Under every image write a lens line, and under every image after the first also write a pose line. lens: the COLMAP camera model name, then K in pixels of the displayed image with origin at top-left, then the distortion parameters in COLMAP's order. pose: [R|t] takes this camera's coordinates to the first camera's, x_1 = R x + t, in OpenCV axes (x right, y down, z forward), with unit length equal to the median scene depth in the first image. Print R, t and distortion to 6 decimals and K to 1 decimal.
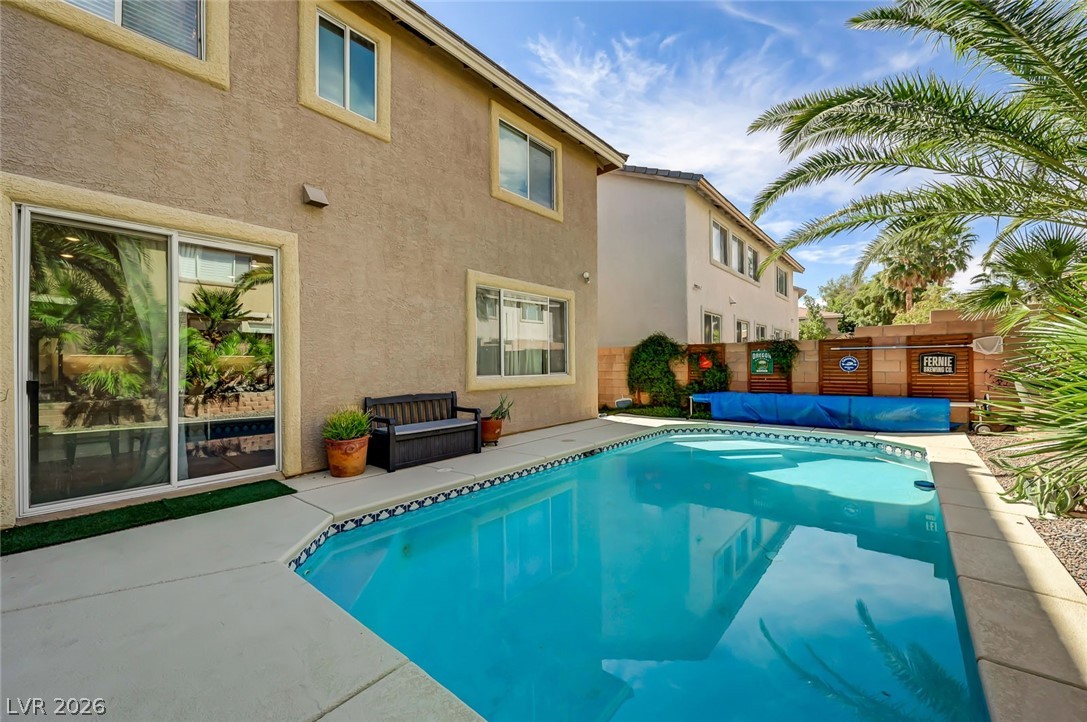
lens RADIAL K [[428.3, 0, 543.5], [0, 428.3, 361.0], [0, 0, 1]] dist [-0.007835, -0.000092]
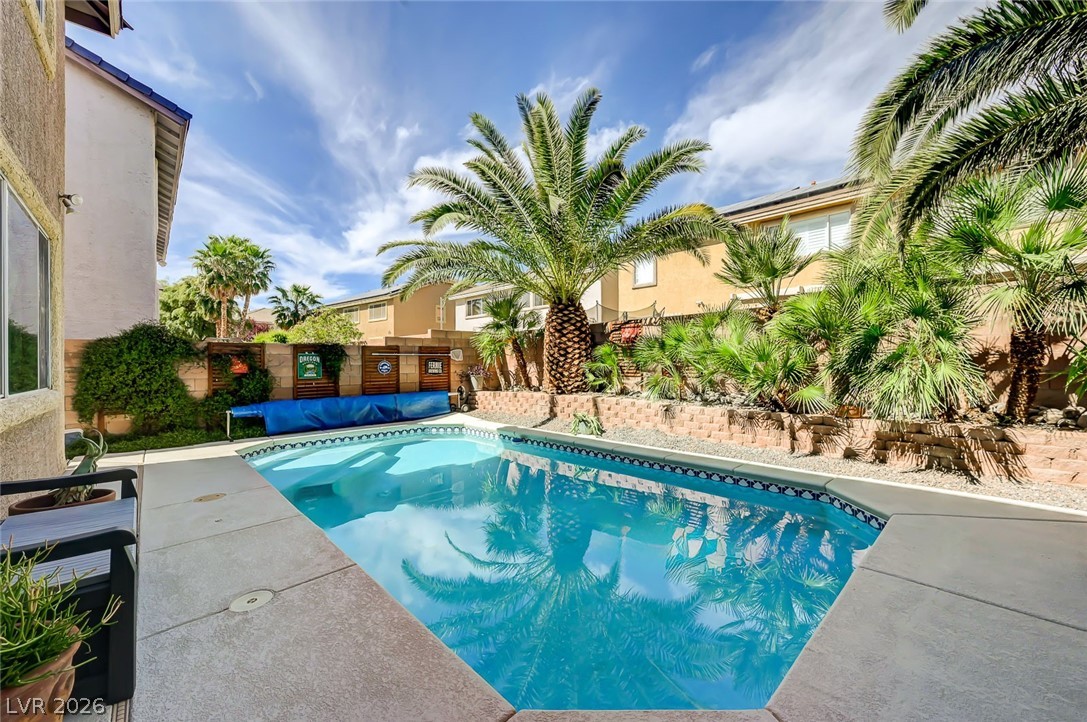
lens RADIAL K [[428.1, 0, 549.0], [0, 428.1, 357.4], [0, 0, 1]] dist [-0.001012, -0.000076]
pose [[0.108023, 0.024036, 0.993858, -0.434342], [0.003264, 0.999694, -0.024532, 0.010431], [-0.994143, 0.005894, 0.107911, 0.436844]]
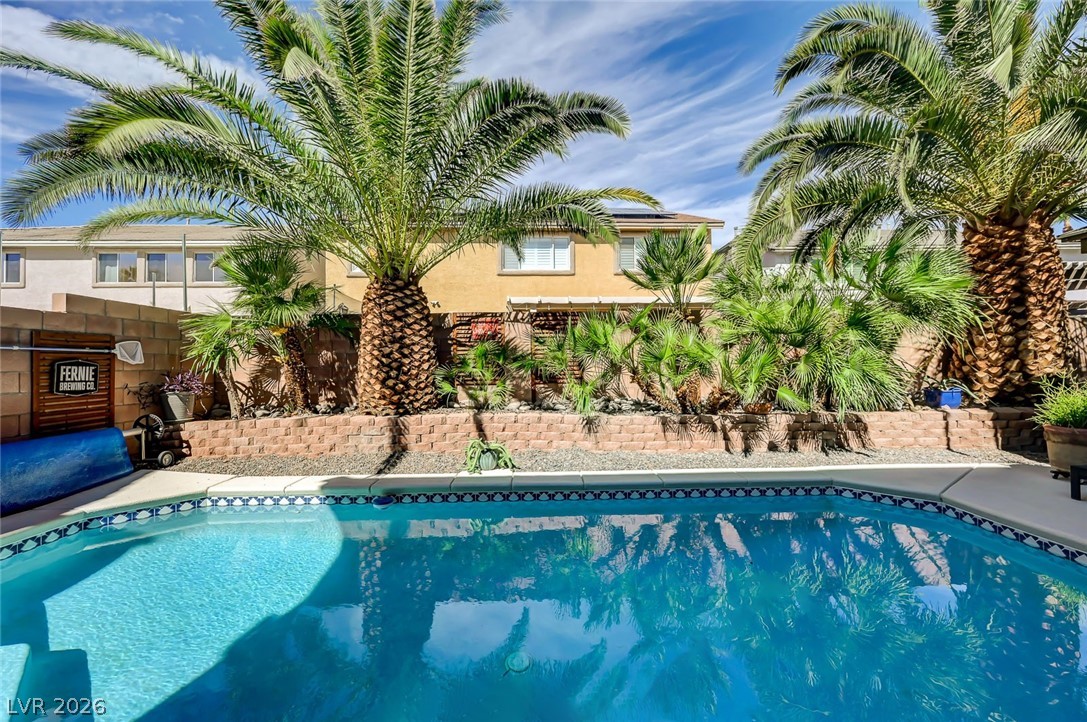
lens RADIAL K [[428.1, 0, 549.0], [0, 428.1, 357.4], [0, 0, 1]] dist [-0.001012, -0.000076]
pose [[-0.655871, 0.032839, 0.754158, -0.033212], [0.014999, 0.999423, -0.030474, 0.006538], [-0.754724, -0.008675, -0.655985, 0.832209]]
